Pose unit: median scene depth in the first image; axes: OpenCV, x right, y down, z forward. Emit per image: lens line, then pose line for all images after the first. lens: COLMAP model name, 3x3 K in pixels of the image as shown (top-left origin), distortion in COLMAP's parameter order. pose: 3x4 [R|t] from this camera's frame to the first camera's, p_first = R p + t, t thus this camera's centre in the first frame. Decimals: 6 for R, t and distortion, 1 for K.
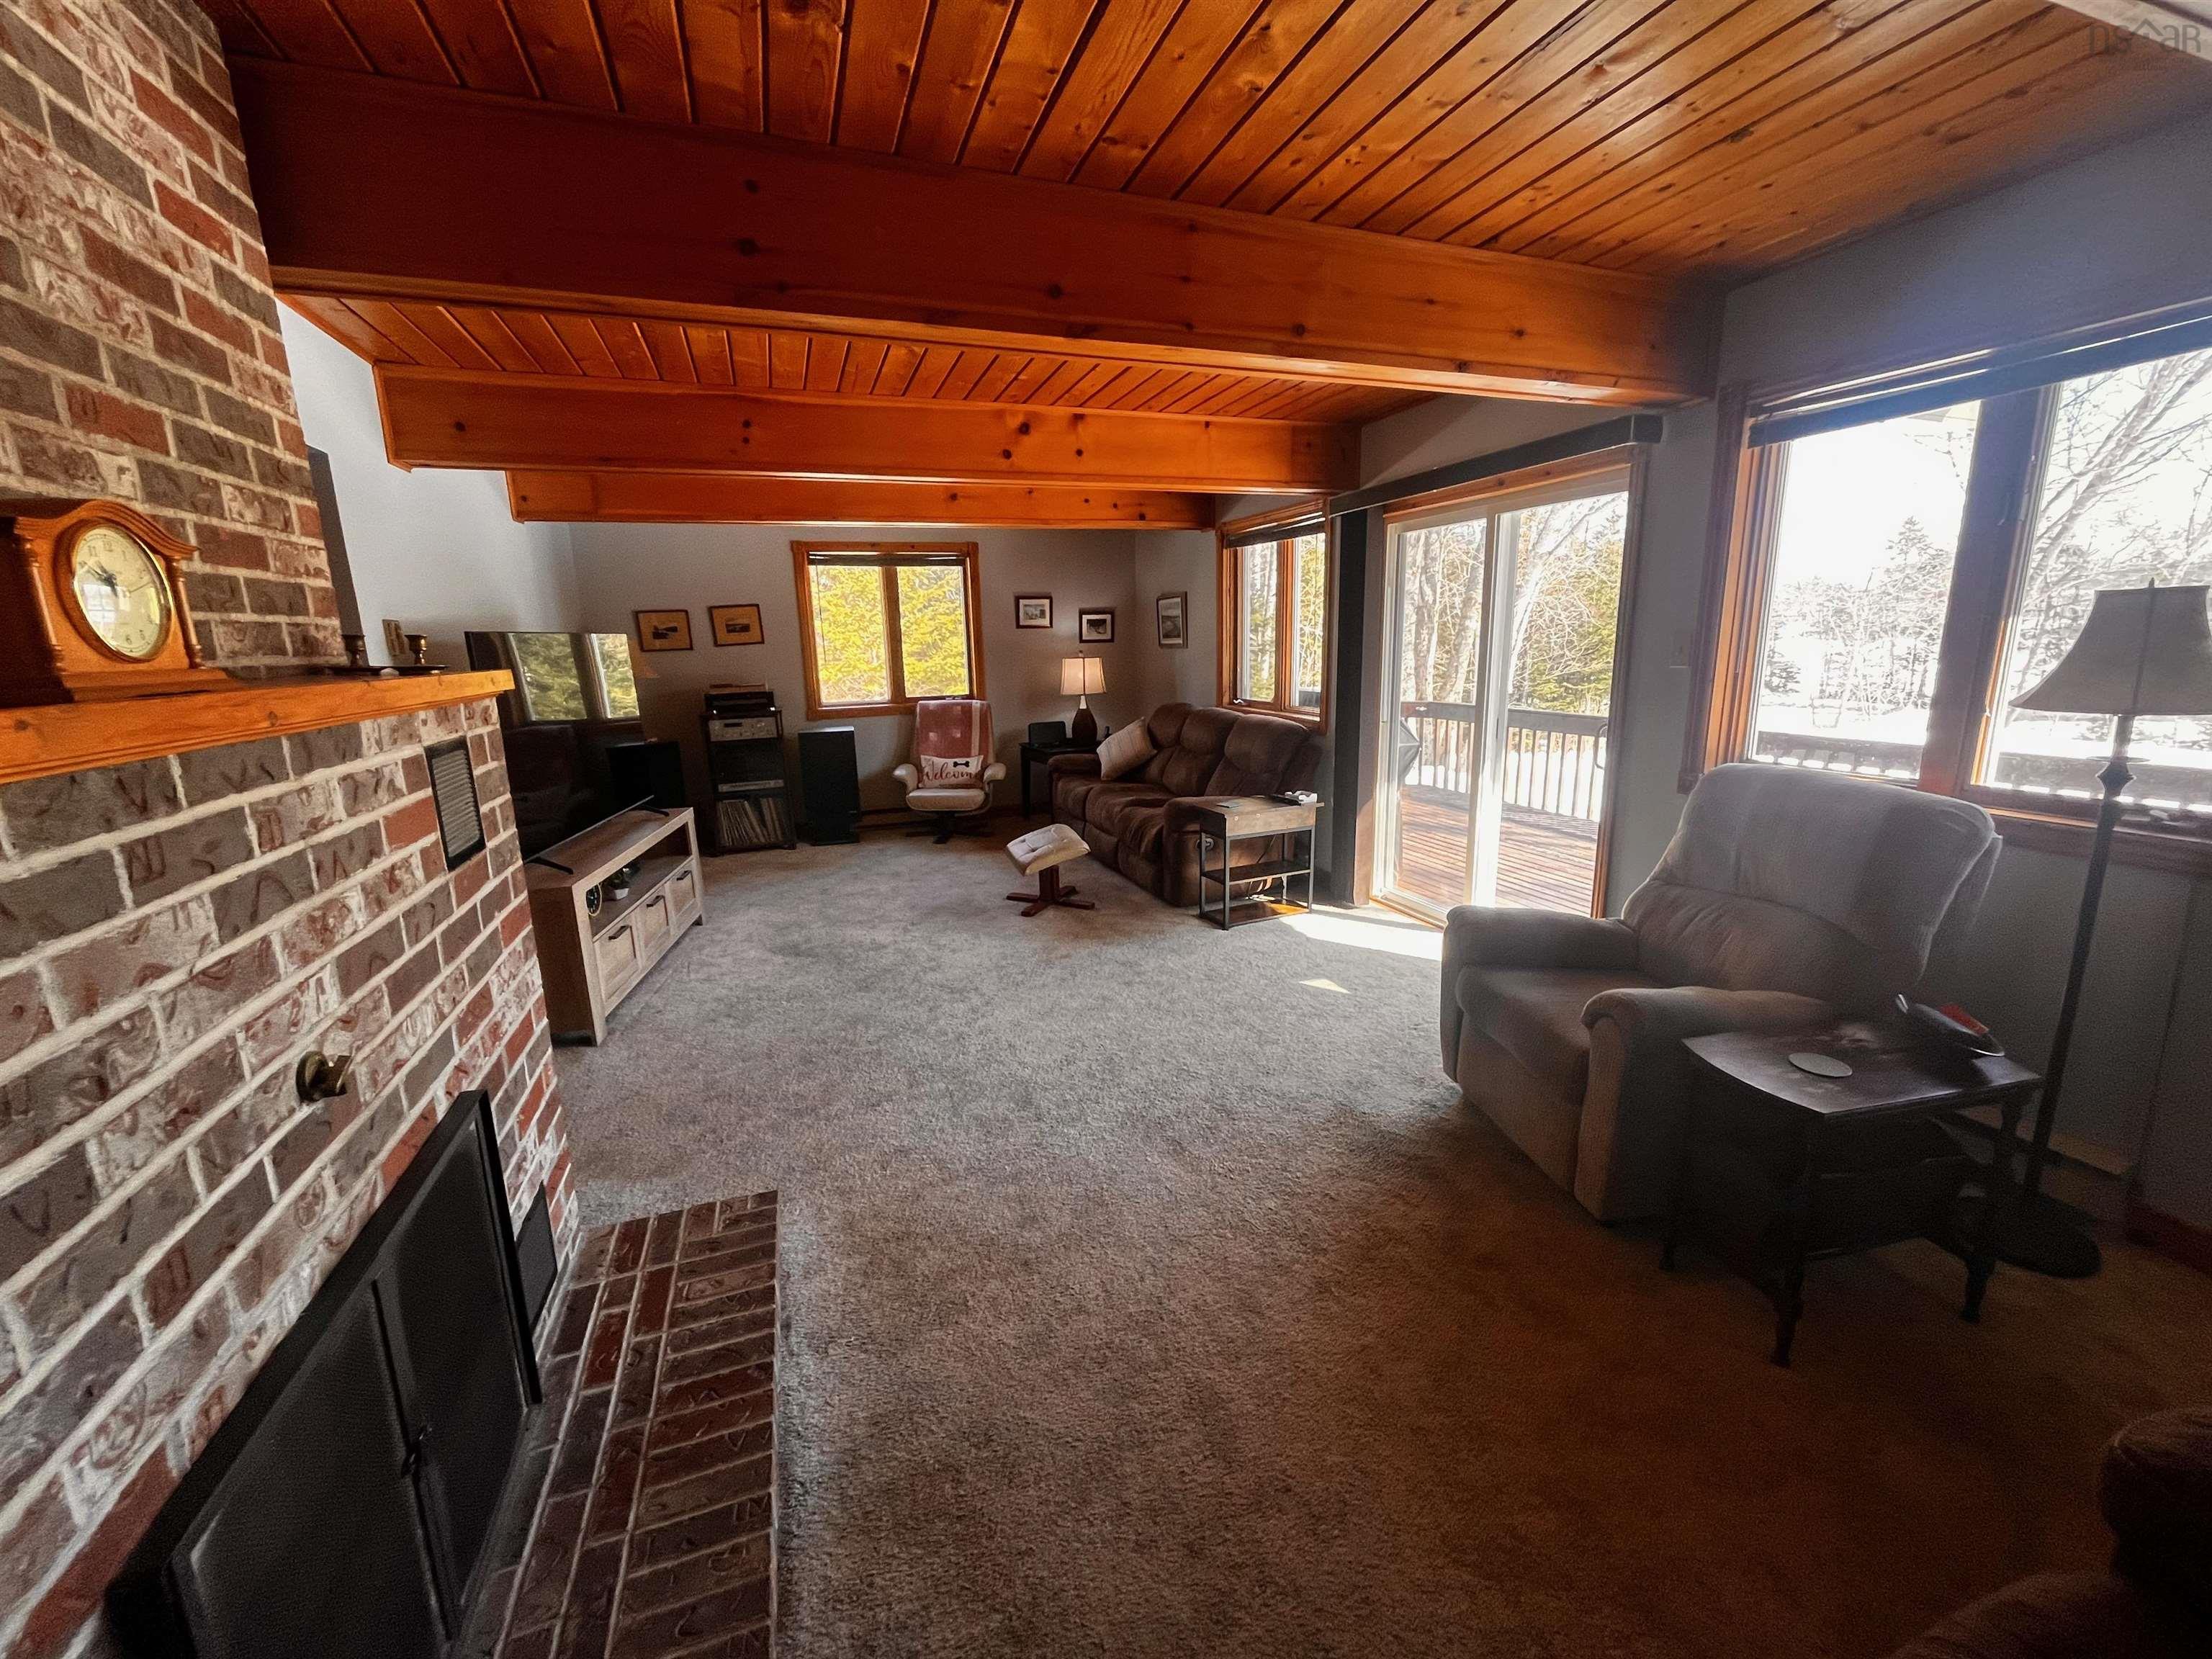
lens RADIAL K [[893.5, 0, 1106.0], [0, 893.5, 829.5], [0, 0, 1]] dist [-0.002327, -0.000394]
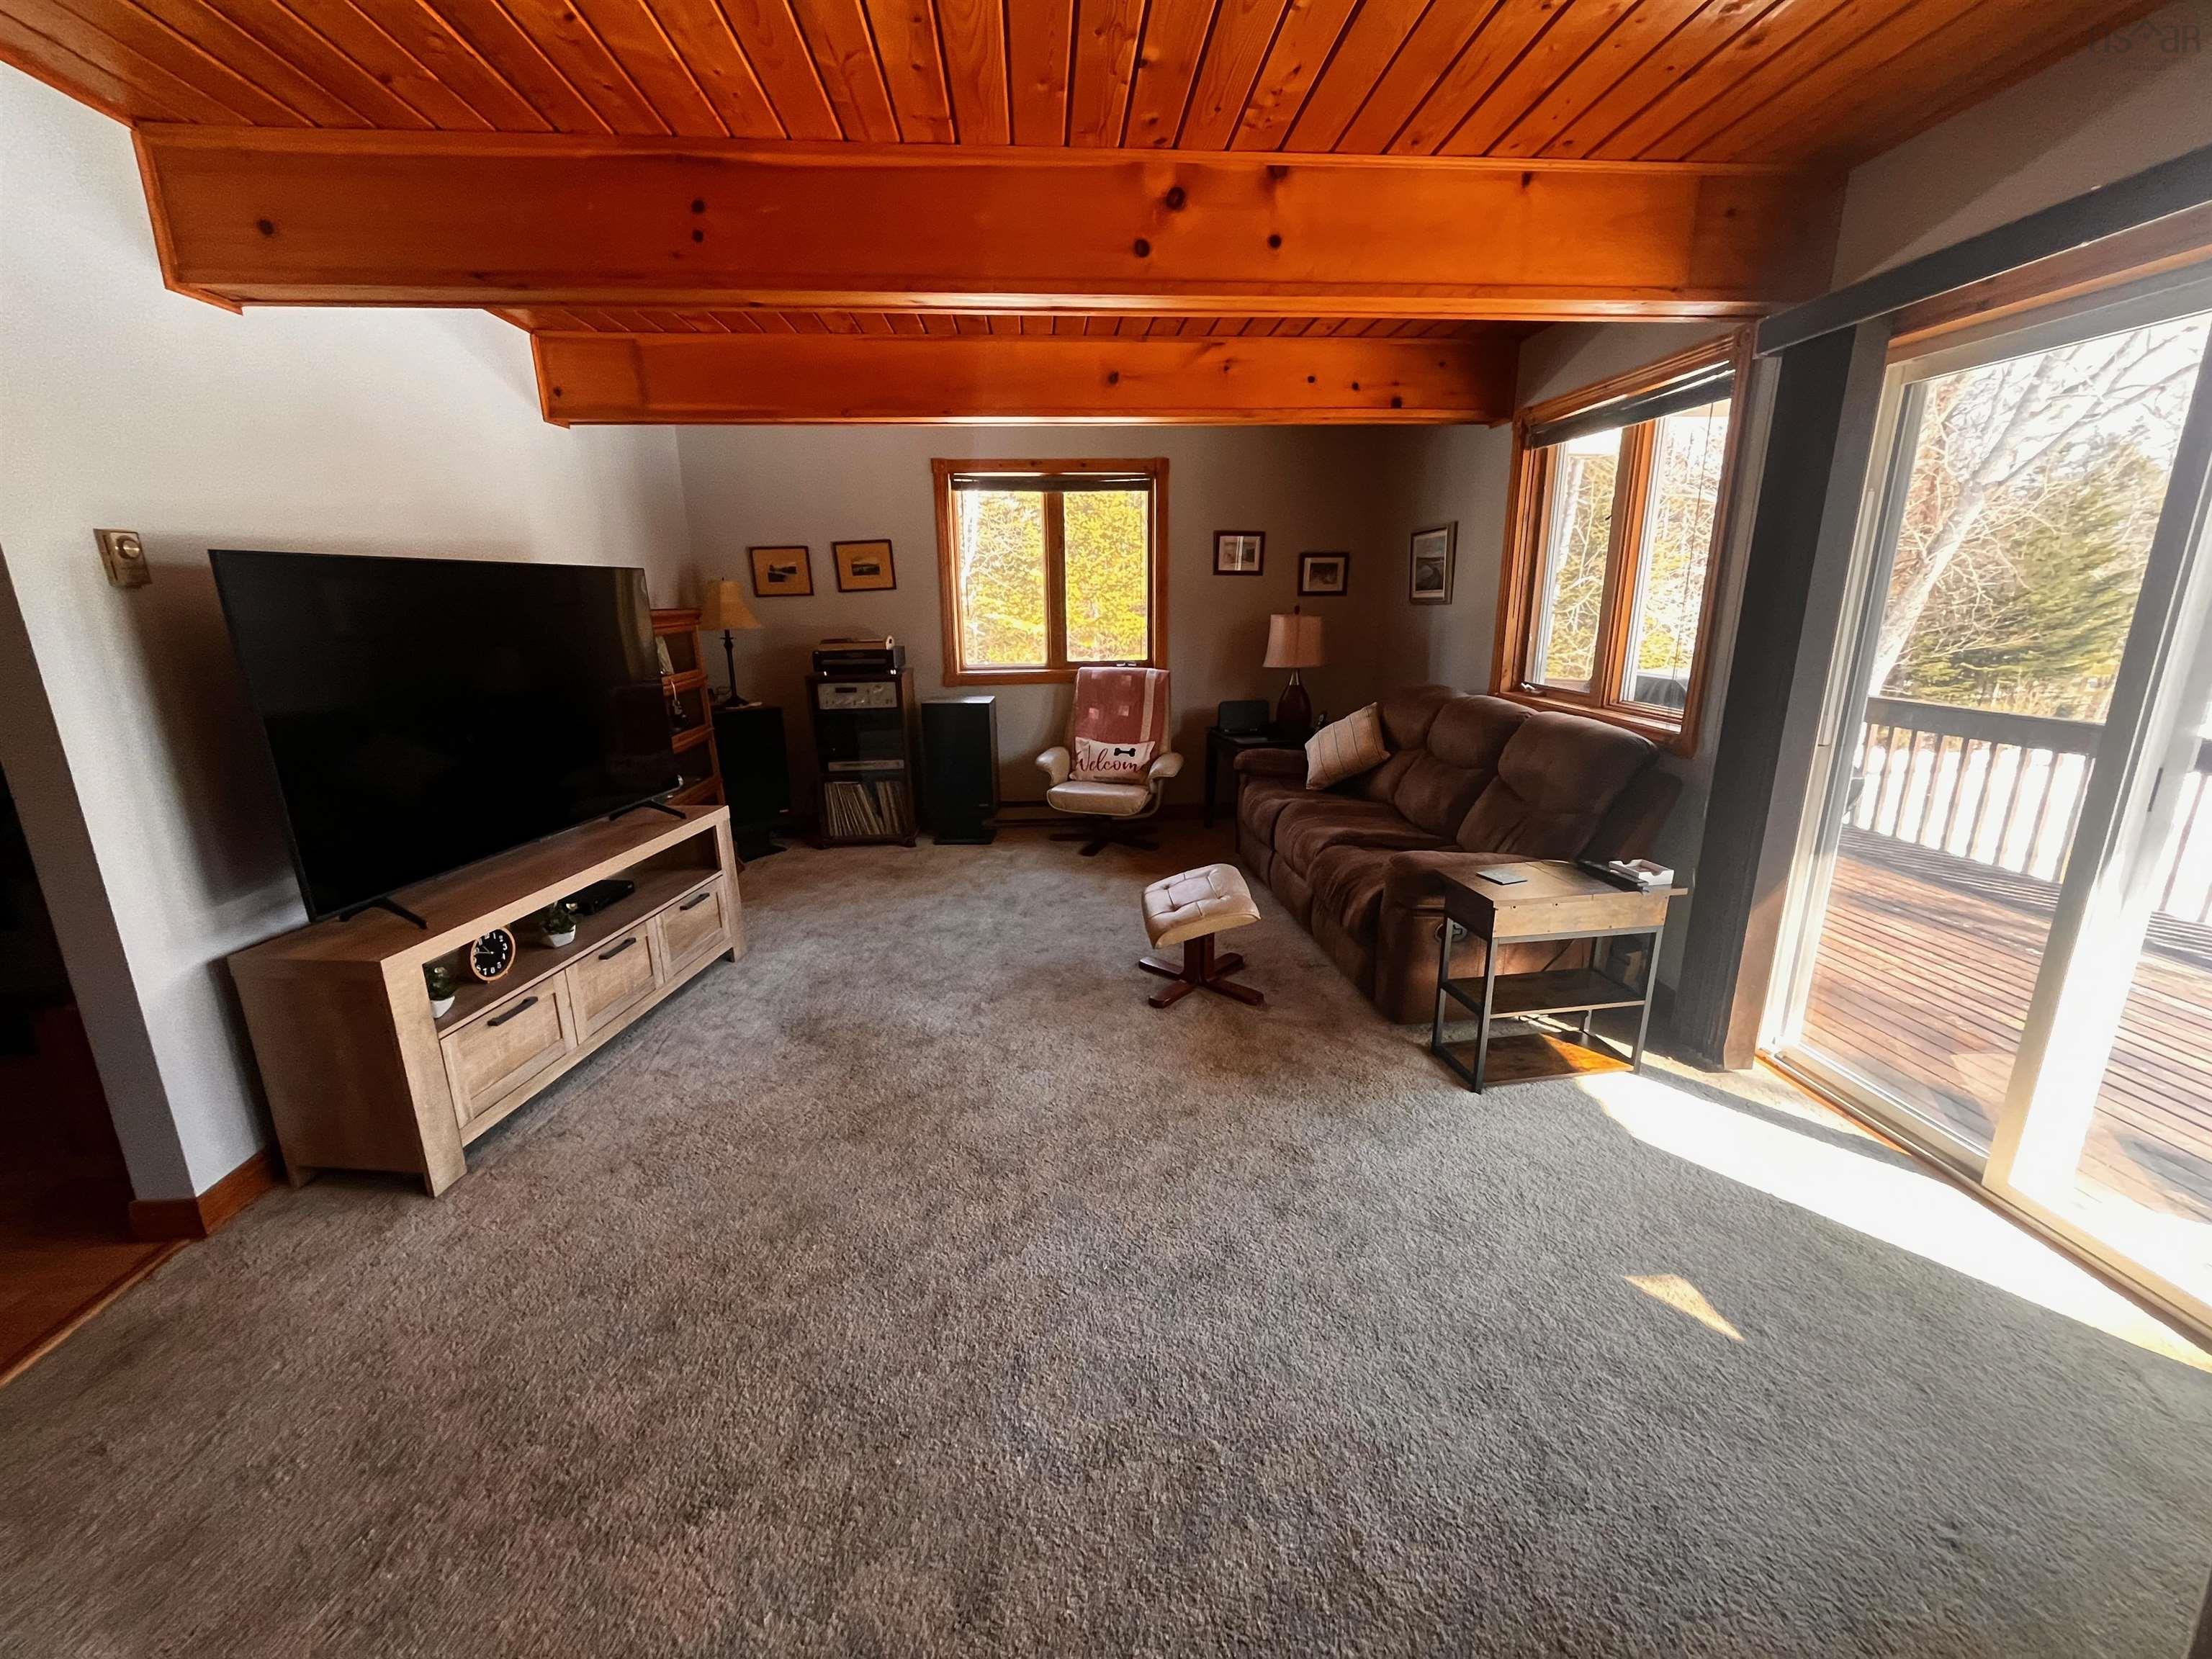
lens RADIAL K [[893.5, 0, 1106.0], [0, 893.5, 829.5], [0, 0, 1]] dist [-0.002327, -0.000394]
pose [[0.963216, 0.081784, -0.255981, 0.031898], [-0.069994, 0.996038, 0.054849, -0.062596], [0.259452, -0.034915, 0.965125, 0.330671]]
